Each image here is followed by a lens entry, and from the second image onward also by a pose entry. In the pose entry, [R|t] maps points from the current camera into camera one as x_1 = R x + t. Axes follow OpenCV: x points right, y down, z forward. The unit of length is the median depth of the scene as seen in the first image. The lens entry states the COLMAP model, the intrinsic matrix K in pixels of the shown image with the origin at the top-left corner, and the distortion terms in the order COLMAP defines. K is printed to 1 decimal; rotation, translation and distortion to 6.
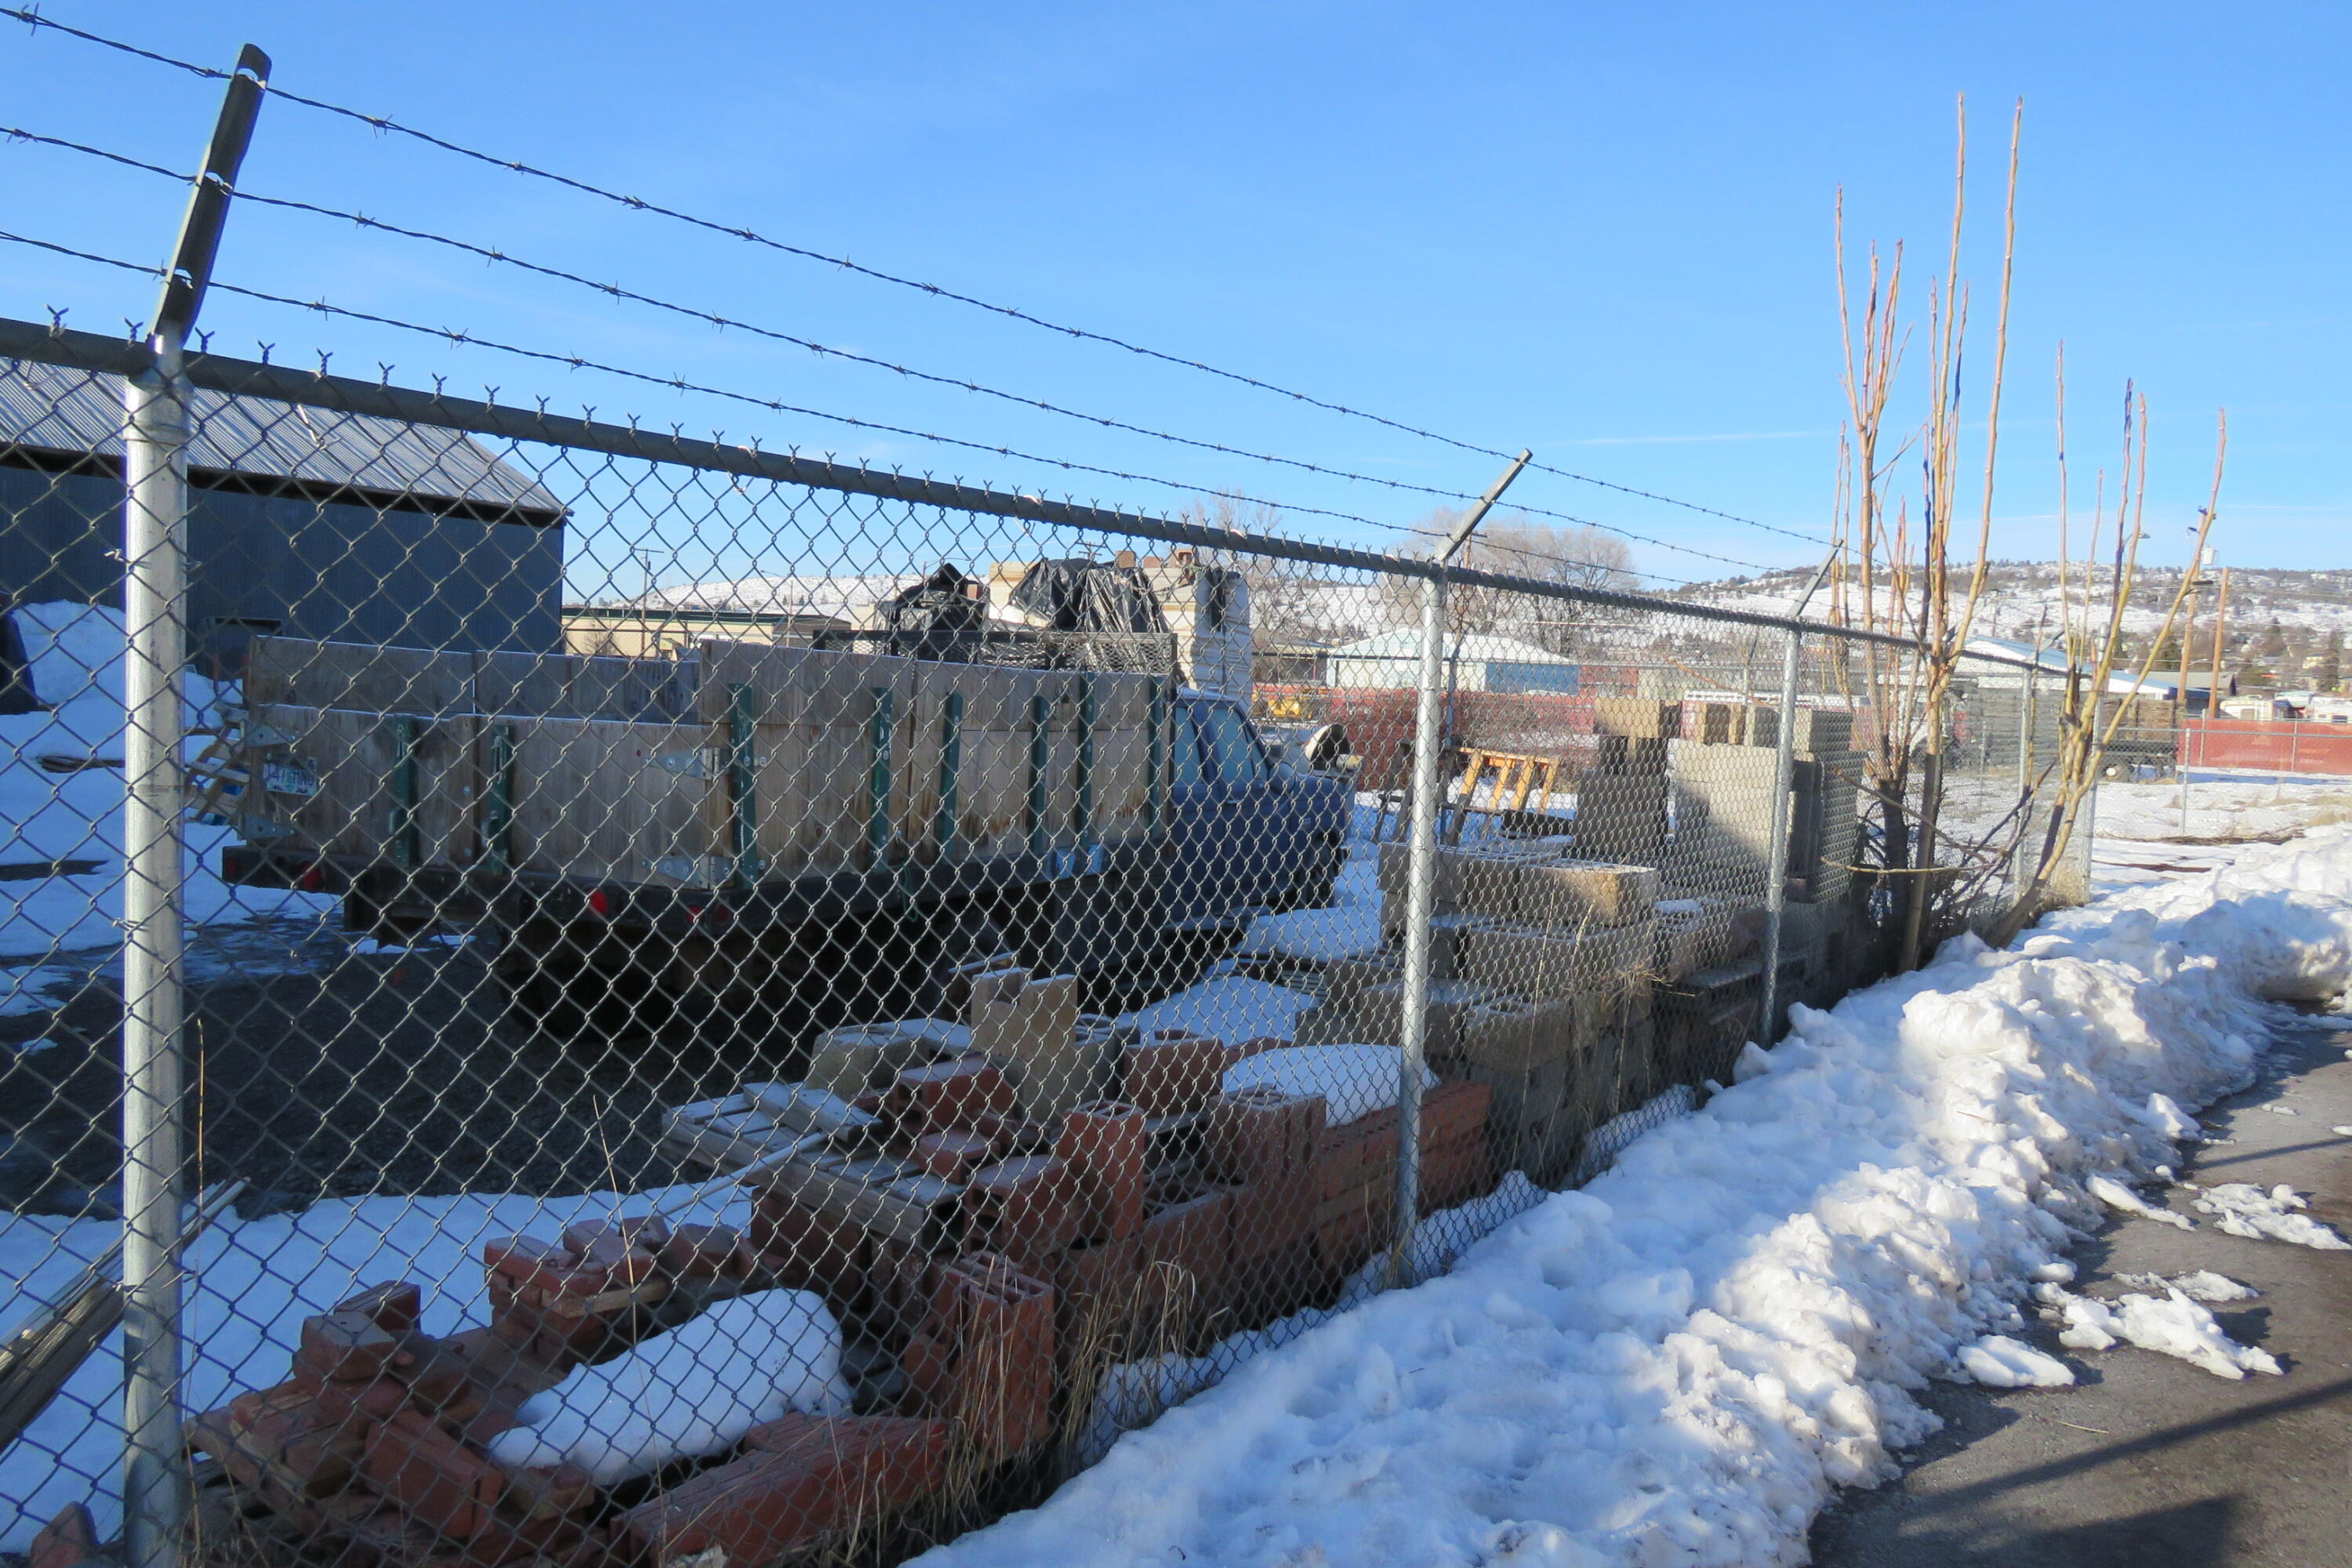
lens RADIAL K [[1735.0, 0, 1179.8], [0, 1735.0, 766.4], [0, 0, 1]] dist [0.031792, -0.007134]
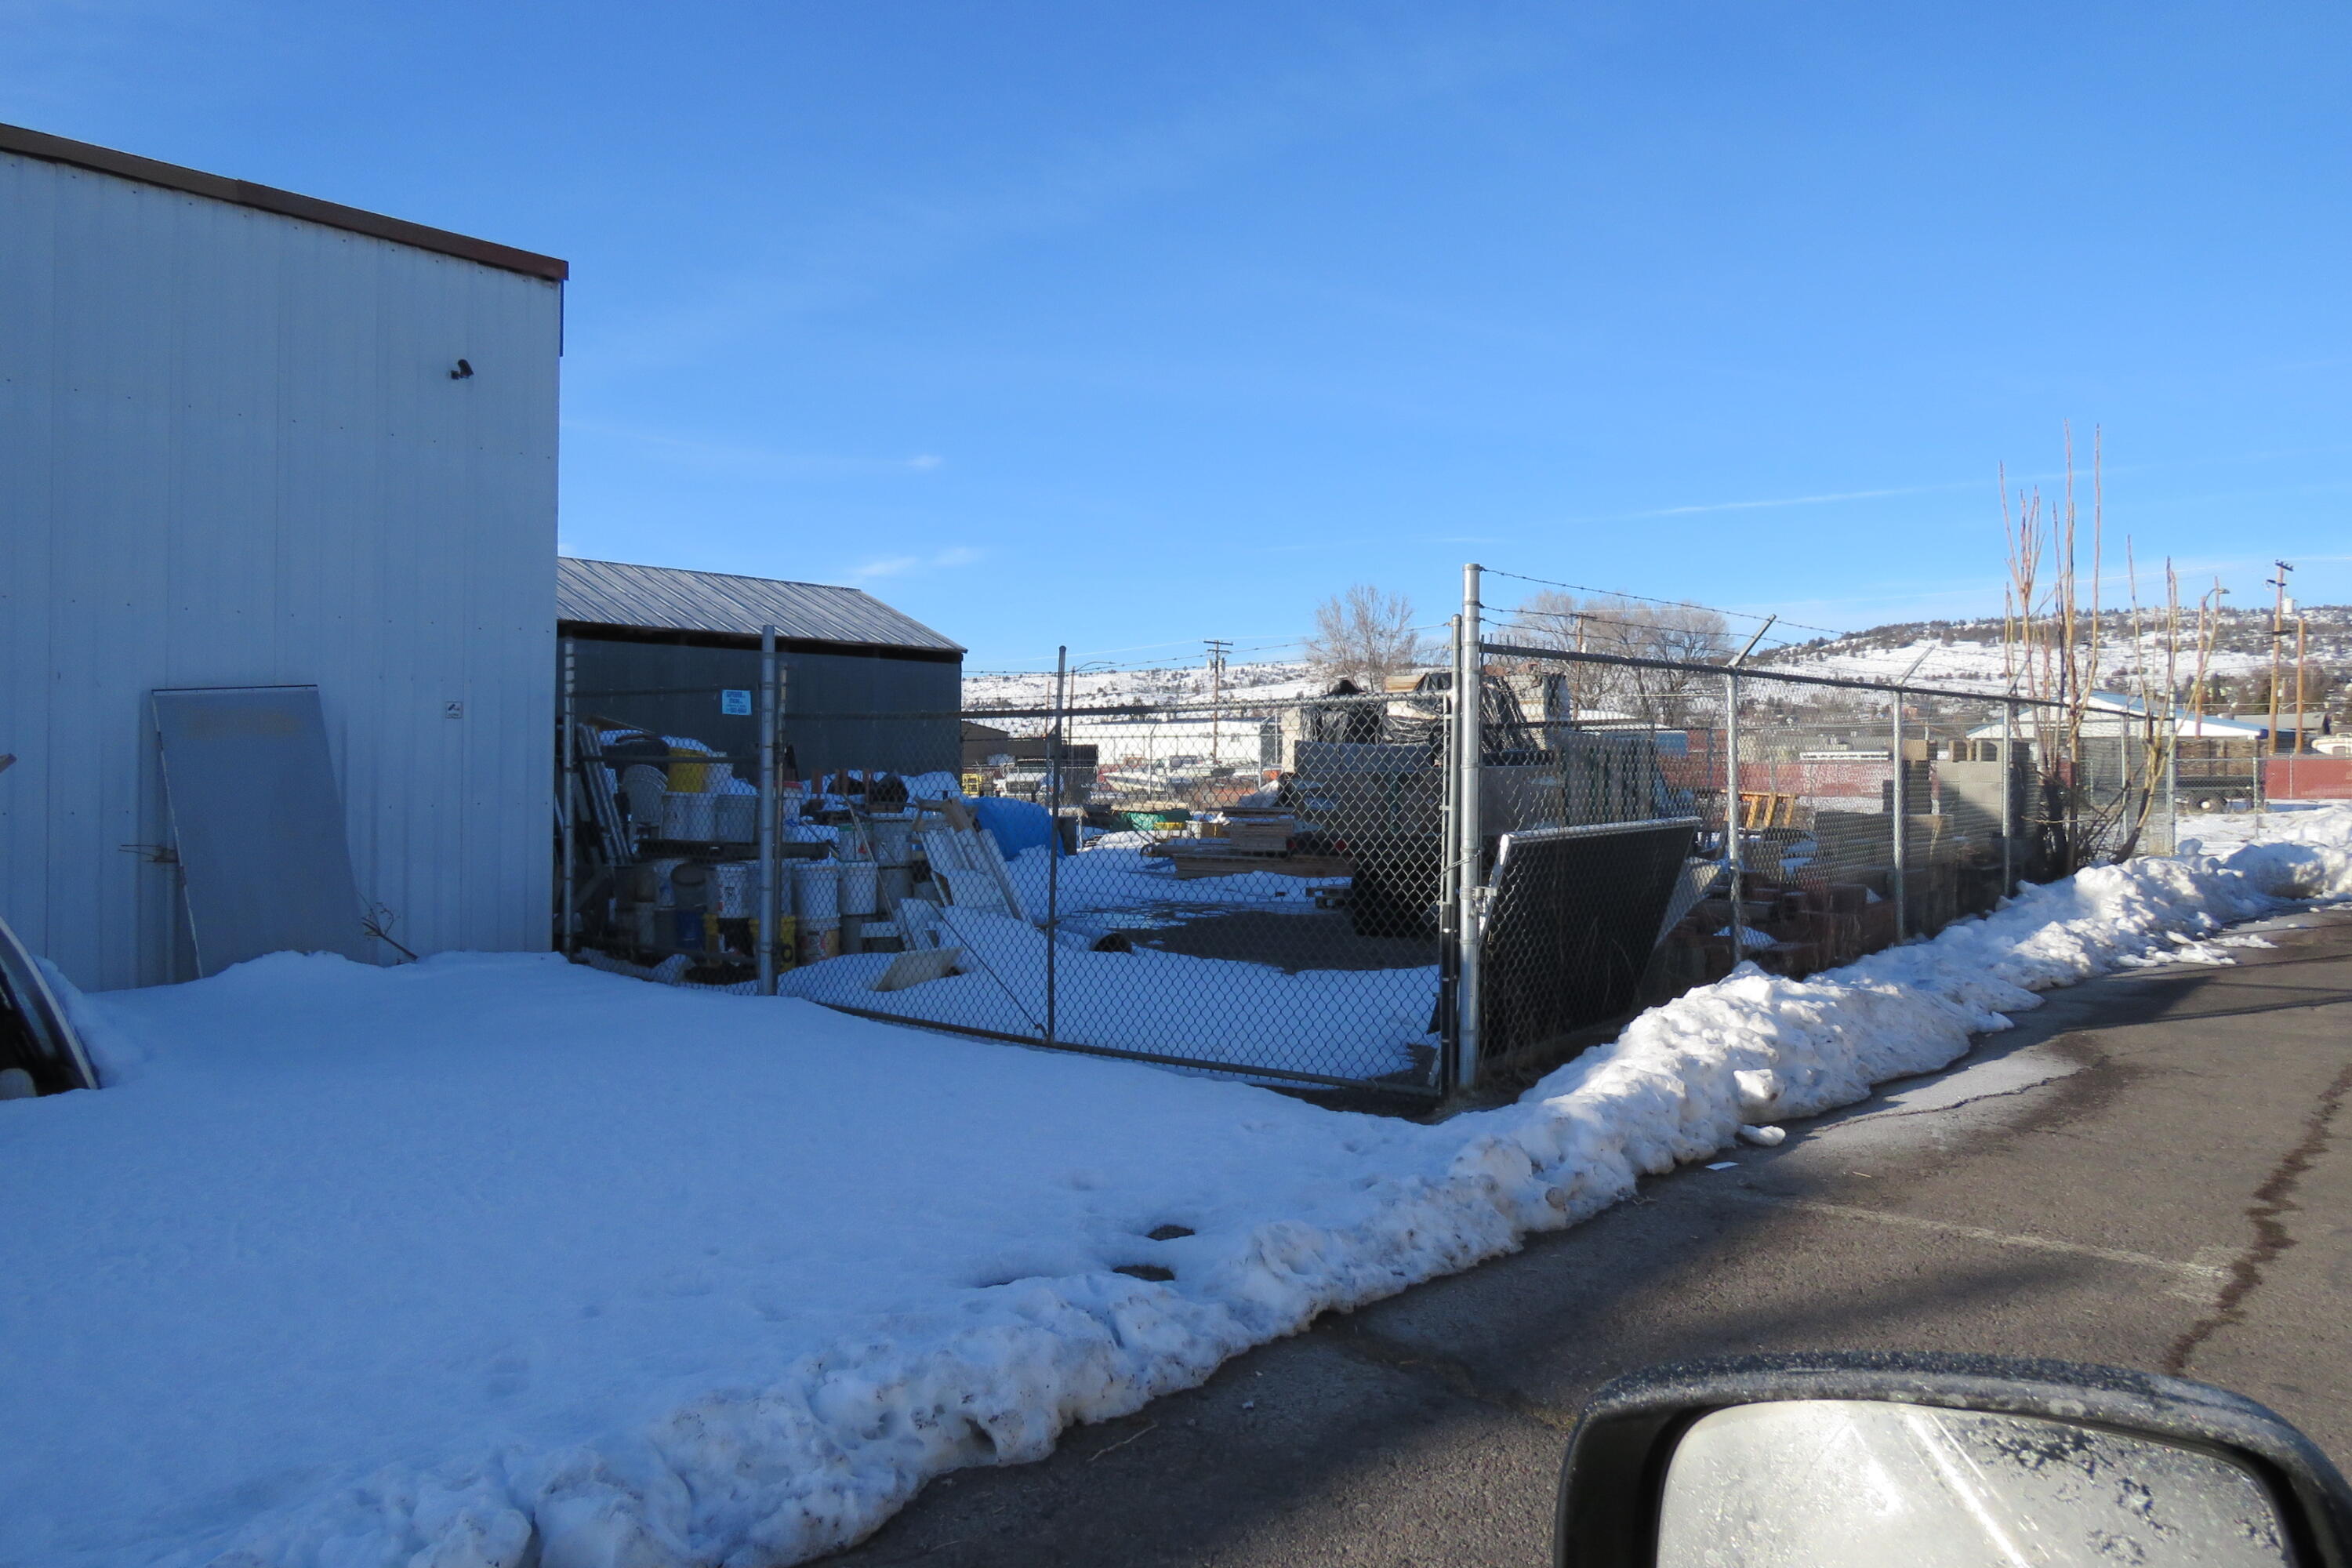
lens RADIAL K [[1735.0, 0, 1166.2], [0, 1735.0, 785.8], [0, 0, 1]] dist [0.031792, -0.007134]
pose [[0.997766, -0.044444, -0.049887, -0.452631], [0.042379, 0.998230, -0.041719, 0.054542], [0.051652, 0.039512, 0.997883, -0.929400]]
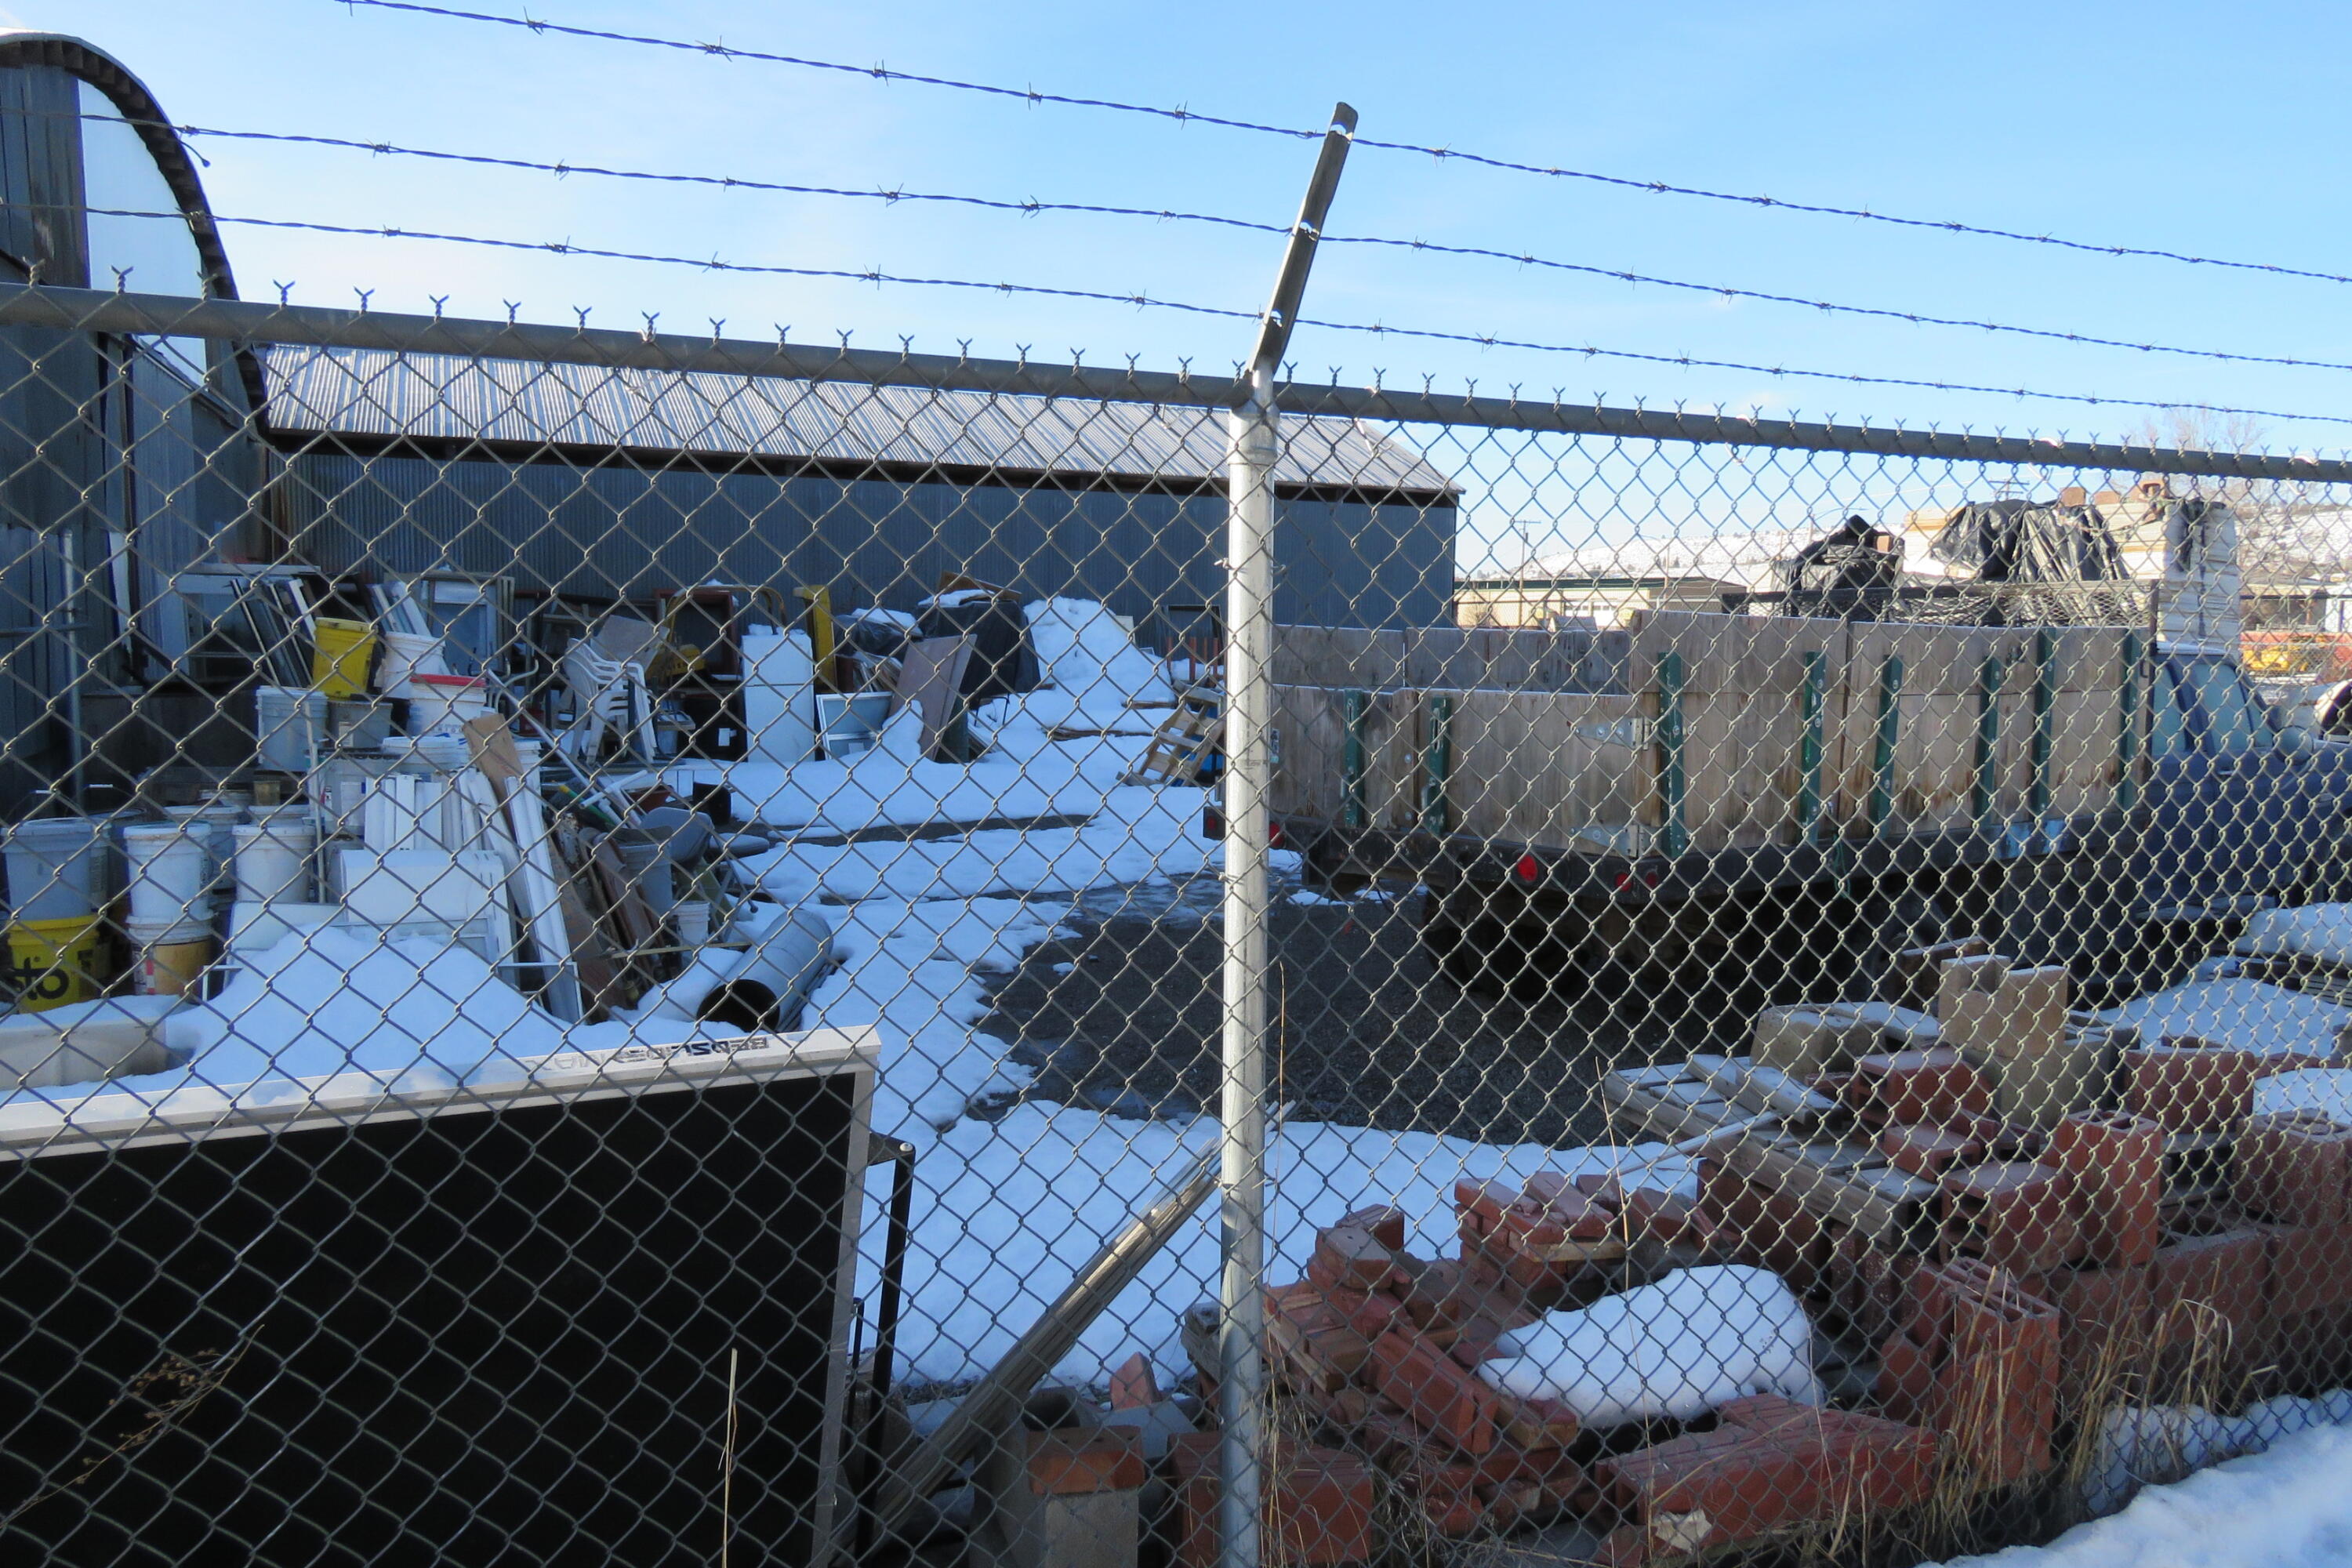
lens RADIAL K [[1735.0, 0, 1108.3], [0, 1735.0, 774.4], [0, 0, 1]] dist [0.031792, -0.007134]
pose [[0.877580, 0.008272, -0.479359, -0.062937], [0.004197, 0.999680, 0.024936, -0.004876], [0.479412, -0.023895, 0.877265, -0.031500]]
